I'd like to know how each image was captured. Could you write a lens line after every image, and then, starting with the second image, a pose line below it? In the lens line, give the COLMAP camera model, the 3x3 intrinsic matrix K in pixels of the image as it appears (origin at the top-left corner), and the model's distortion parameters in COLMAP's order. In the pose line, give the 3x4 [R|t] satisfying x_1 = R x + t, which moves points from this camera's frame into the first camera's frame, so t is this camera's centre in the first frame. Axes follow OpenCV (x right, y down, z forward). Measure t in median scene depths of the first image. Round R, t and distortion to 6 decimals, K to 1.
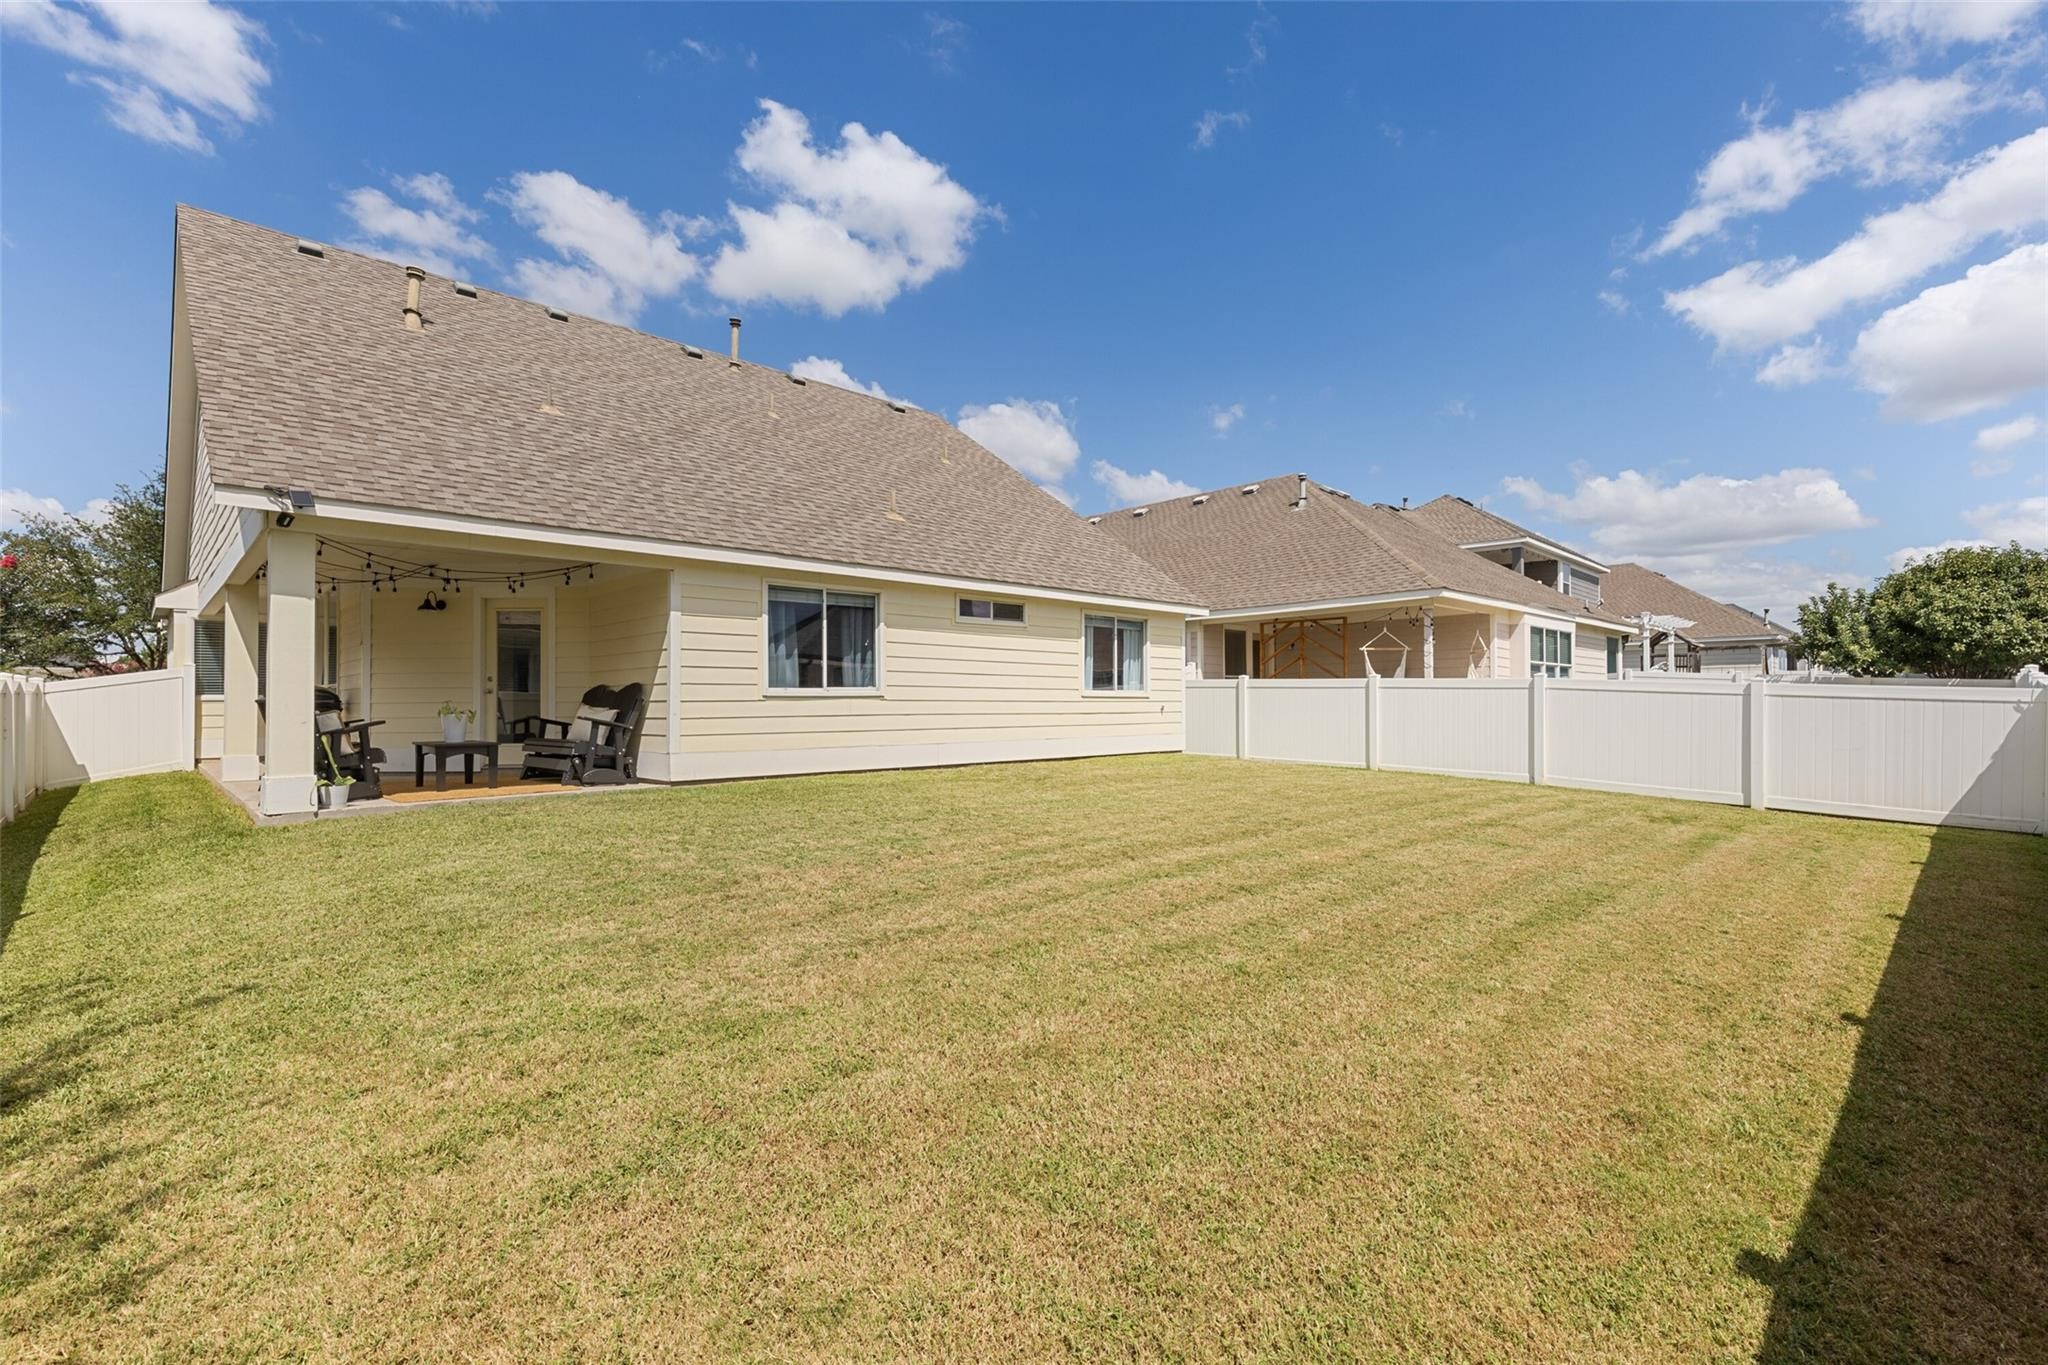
lens RADIAL K [[936.5, 0, 1024.0], [0, 936.5, 682.5], [0, 0, 1]] dist [0.003121, 0.000408]
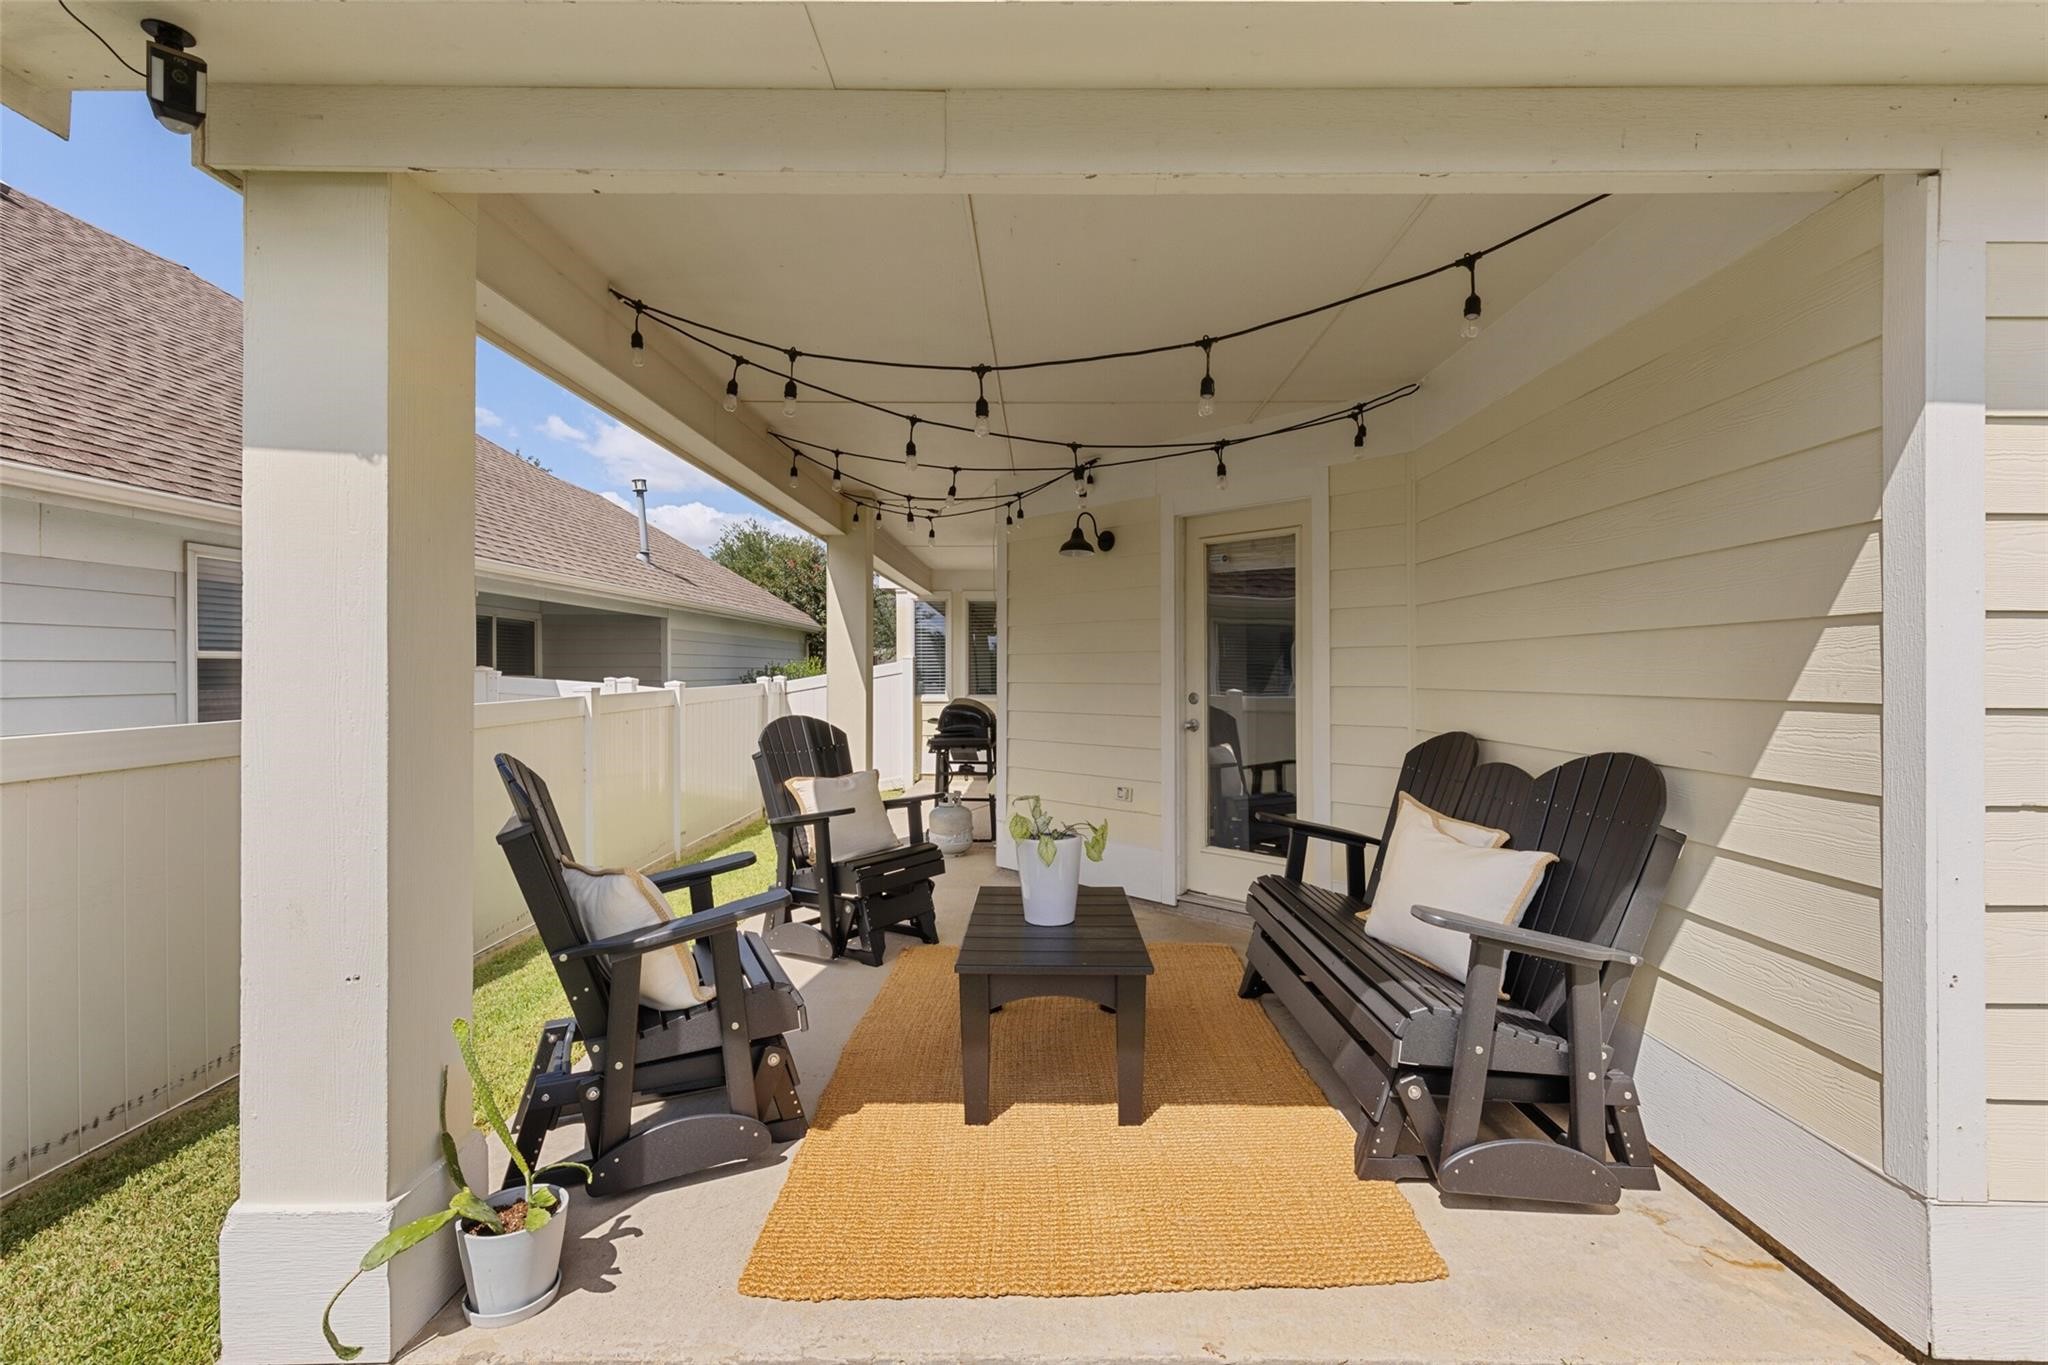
lens RADIAL K [[936.5, 0, 1024.0], [0, 936.5, 682.5], [0, 0, 1]] dist [0.003121, 0.000408]
pose [[0.710257, 0.011475, -0.703849, -0.335295], [0.011100, 0.999560, 0.027498, -0.025818], [0.703855, -0.027344, 0.709817, 0.671270]]
